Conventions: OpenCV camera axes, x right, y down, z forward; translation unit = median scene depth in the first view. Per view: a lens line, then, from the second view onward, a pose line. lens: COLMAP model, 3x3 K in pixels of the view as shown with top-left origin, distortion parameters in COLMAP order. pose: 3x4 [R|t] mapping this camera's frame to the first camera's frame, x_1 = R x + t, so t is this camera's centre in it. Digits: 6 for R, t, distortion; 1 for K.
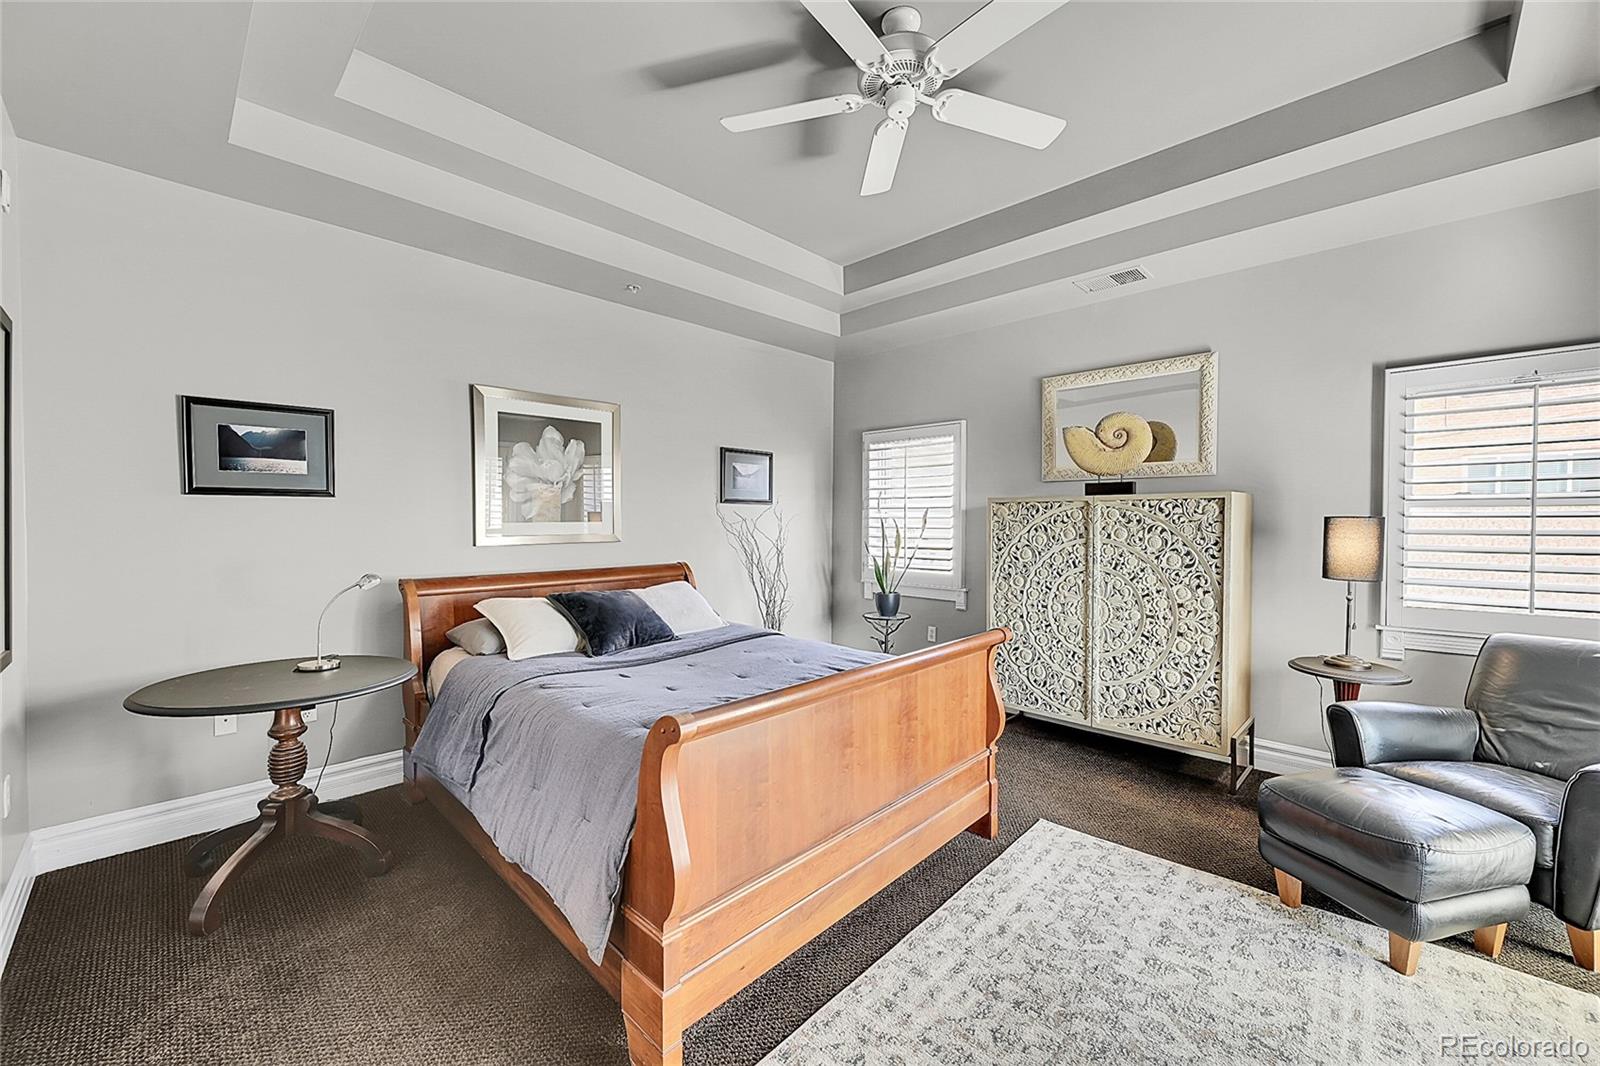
lens RADIAL K [[626.8, 0, 806.9], [0, 626.8, 535.7], [0, 0, 1]] dist [-0.001448, -0.000098]
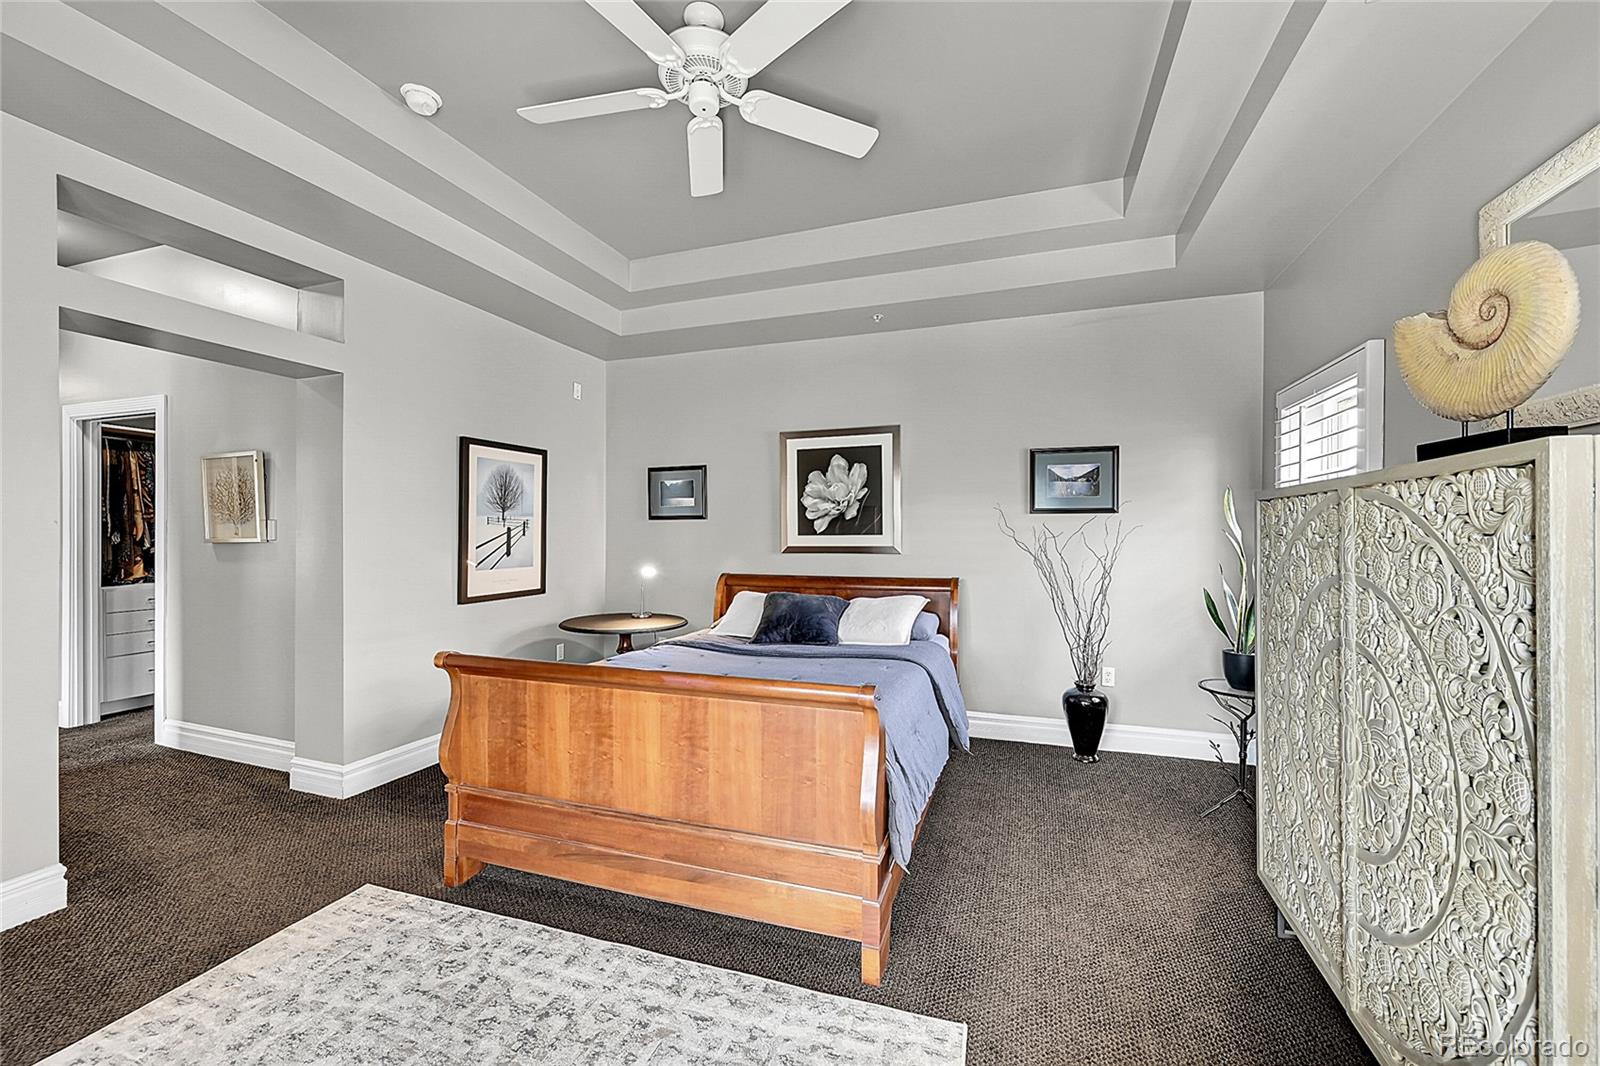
lens RADIAL K [[626.8, 0, 805.9], [0, 626.8, 530.8], [0, 0, 1]] dist [-0.001448, -0.000098]
pose [[0.418854, -0.004181, -0.908044, 0.687506], [-0.019483, 0.999718, -0.013590, -0.012935], [0.907845, 0.023384, 0.418654, 0.472261]]
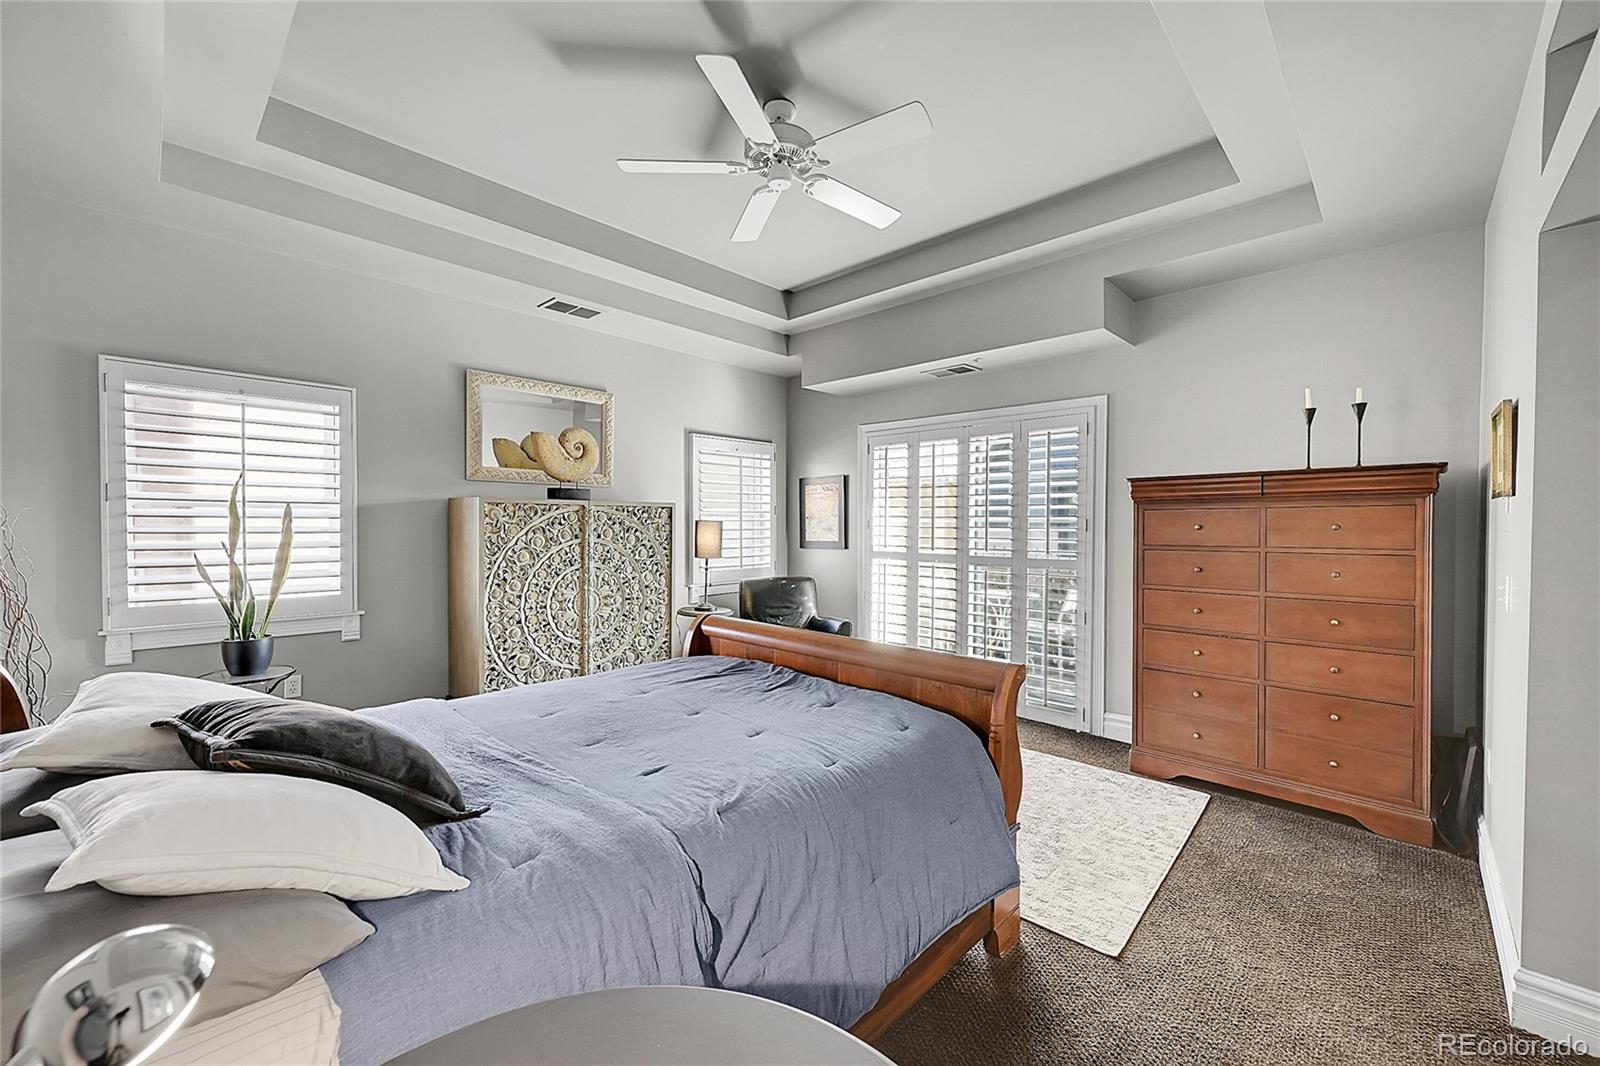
lens RADIAL K [[626.8, 0, 804.6], [0, 626.8, 530.8], [0, 0, 1]] dist [-0.001448, -0.000098]
pose [[-0.002595, -0.017017, 0.999852, -0.668555], [0.016221, 0.999723, 0.017057, -0.022339], [-0.999865, 0.016263, -0.002318, 0.605336]]
